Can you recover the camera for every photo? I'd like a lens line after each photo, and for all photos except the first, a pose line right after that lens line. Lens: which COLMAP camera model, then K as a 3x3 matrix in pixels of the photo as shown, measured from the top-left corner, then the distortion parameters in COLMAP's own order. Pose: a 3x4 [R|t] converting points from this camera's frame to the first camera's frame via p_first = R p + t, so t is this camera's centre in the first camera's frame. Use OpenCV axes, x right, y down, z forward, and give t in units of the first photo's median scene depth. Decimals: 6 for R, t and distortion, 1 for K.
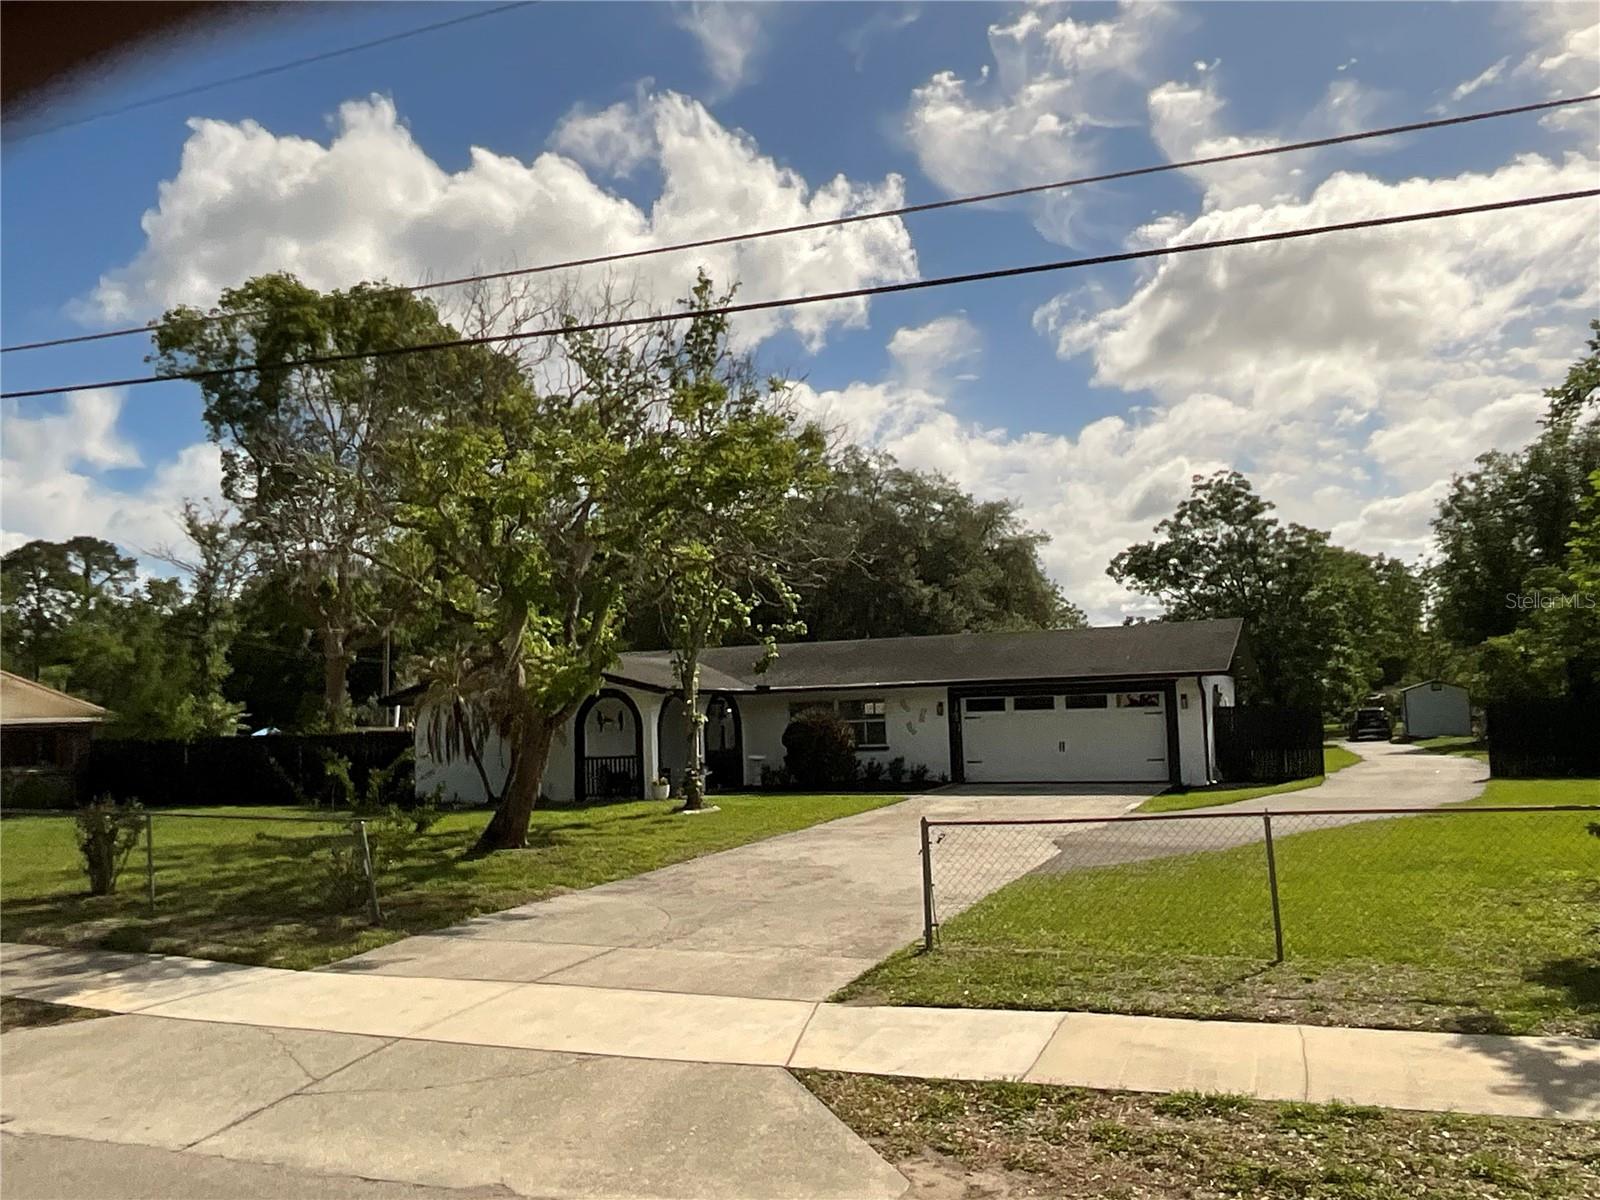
lens RADIAL K [[1291.9, 0, 806.5], [0, 1291.9, 608.4], [0, 0, 1]] dist [-0.002423, -0.012134]
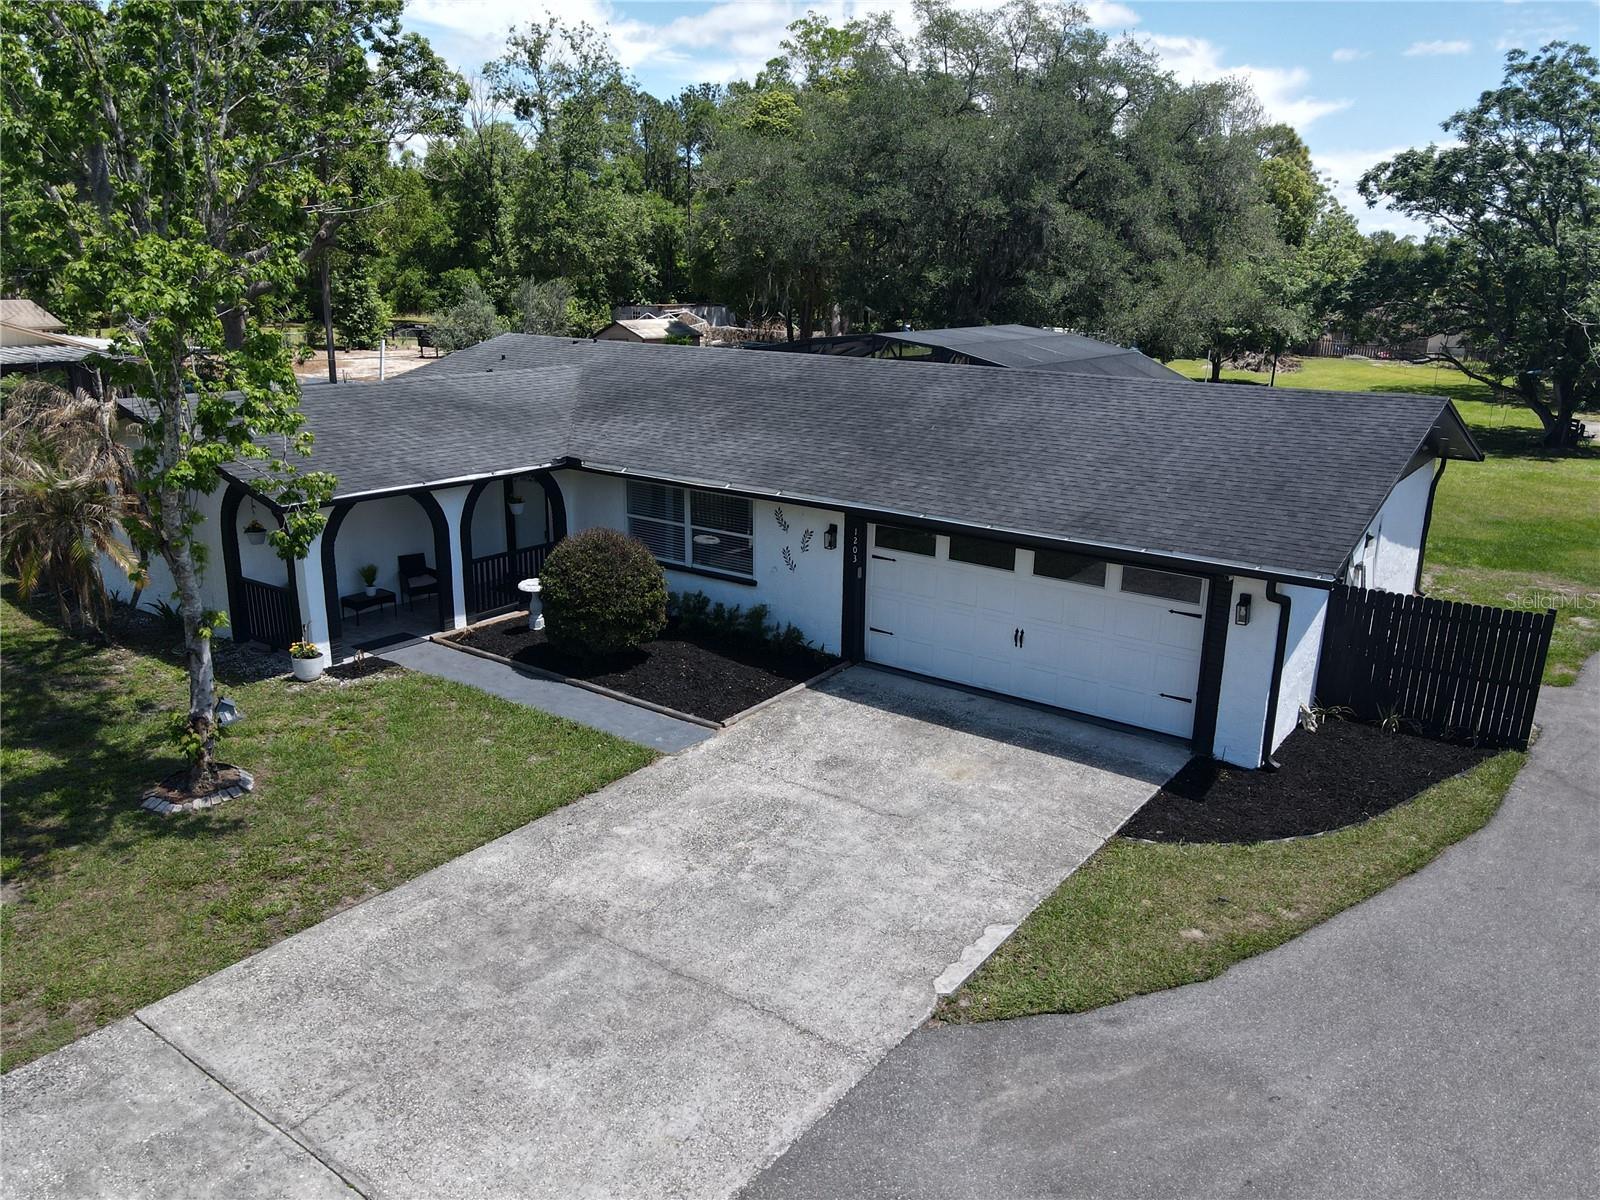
lens RADIAL K [[1186.8, 0, 800.0], [0, 1186.8, 600.0], [0, 0, 1]] dist [-0.002556, -0.002808]
pose [[0.970408, 0.110476, -0.214716, 0.208782], [-0.028338, 0.935161, 0.353087, -0.084060], [0.239802, -0.336554, 0.910619, 0.503928]]
